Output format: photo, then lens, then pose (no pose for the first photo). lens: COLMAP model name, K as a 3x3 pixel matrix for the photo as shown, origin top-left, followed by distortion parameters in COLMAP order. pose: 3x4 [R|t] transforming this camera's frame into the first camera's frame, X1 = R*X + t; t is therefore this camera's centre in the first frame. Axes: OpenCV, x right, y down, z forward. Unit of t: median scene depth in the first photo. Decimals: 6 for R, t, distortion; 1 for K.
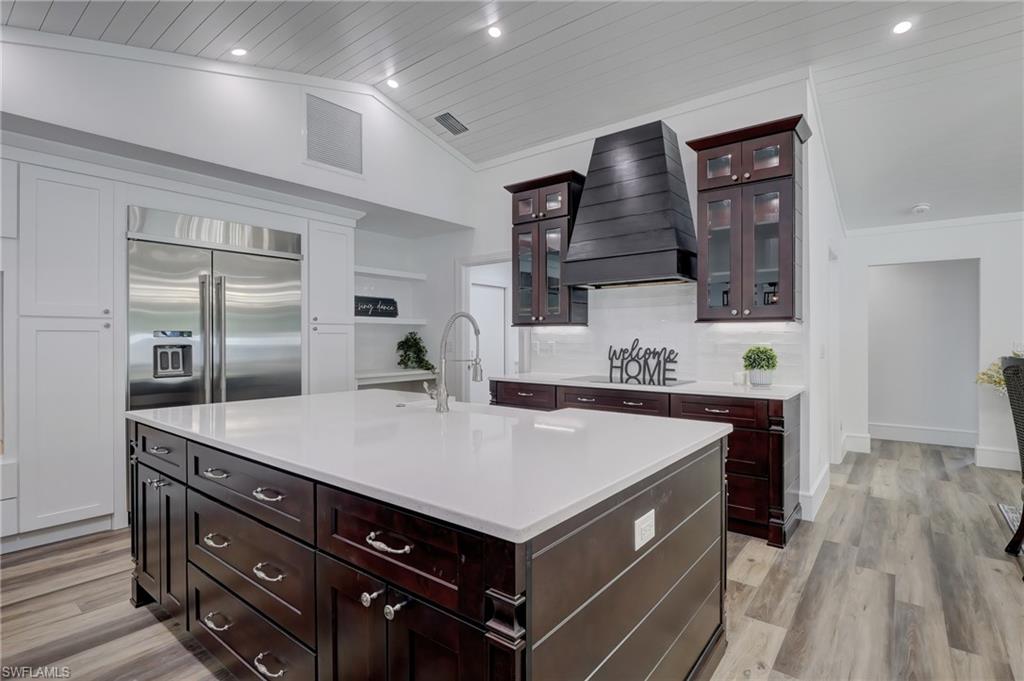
lens RADIAL K [[505.3, 0, 507.2], [0, 505.3, 336.1], [0, 0, 1]] dist [-0.002492, -0.002286]
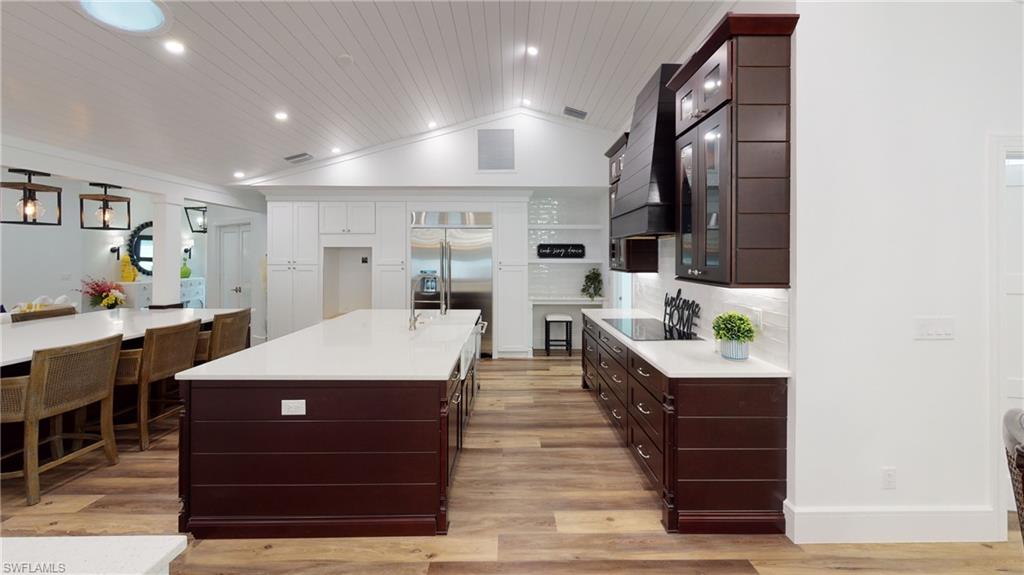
lens RADIAL K [[366.9, 0, 507.4], [0, 366.9, 285.6], [0, 0, 1]] dist [-0.001855, -0.000011]
pose [[0.630833, 0.065604, -0.773140, 0.635399], [0.001209, 0.996335, 0.085529, -0.067557], [0.775918, -0.054890, 0.628442, 0.277815]]
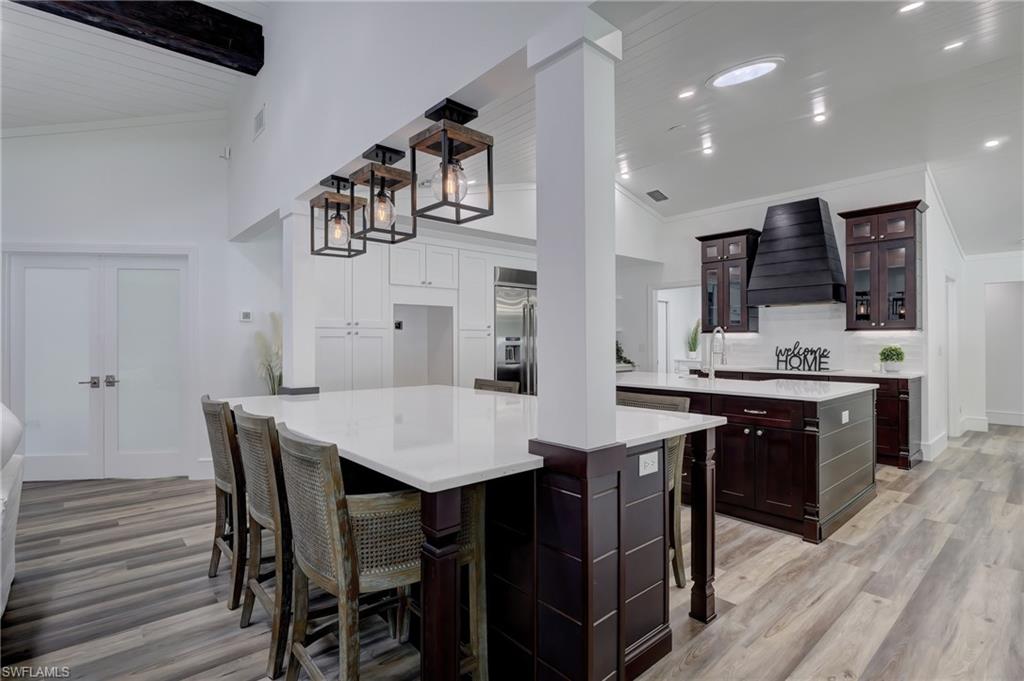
lens RADIAL K [[505.3, 0, 510.9], [0, 505.3, 339.0], [0, 0, 1]] dist [-0.002492, -0.002286]
pose [[0.985375, -0.002315, -0.170386, -0.329998], [0.001908, 0.999995, -0.002553, 0.000207], [0.170391, 0.002191, 0.985374, -0.615888]]
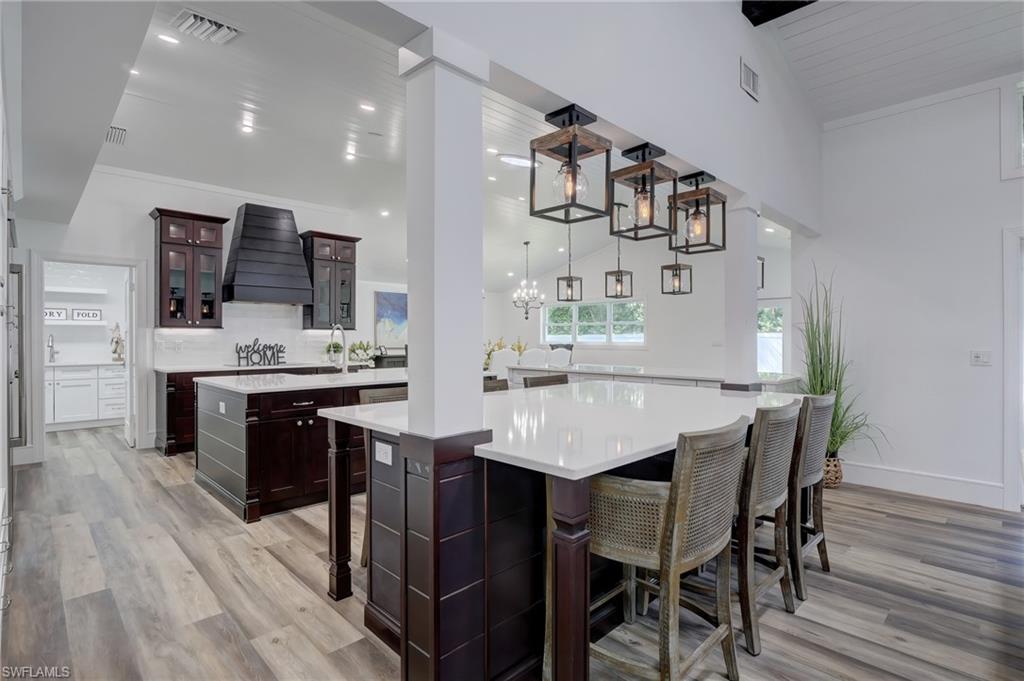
lens RADIAL K [[505.3, 0, 507.0], [0, 505.3, 338.5], [0, 0, 1]] dist [-0.002492, -0.002286]
pose [[0.117339, -0.000838, 0.993092, -1.236616], [-0.002188, 0.999997, 0.001102, 0.002821], [-0.993090, -0.002302, 0.117337, 0.065705]]
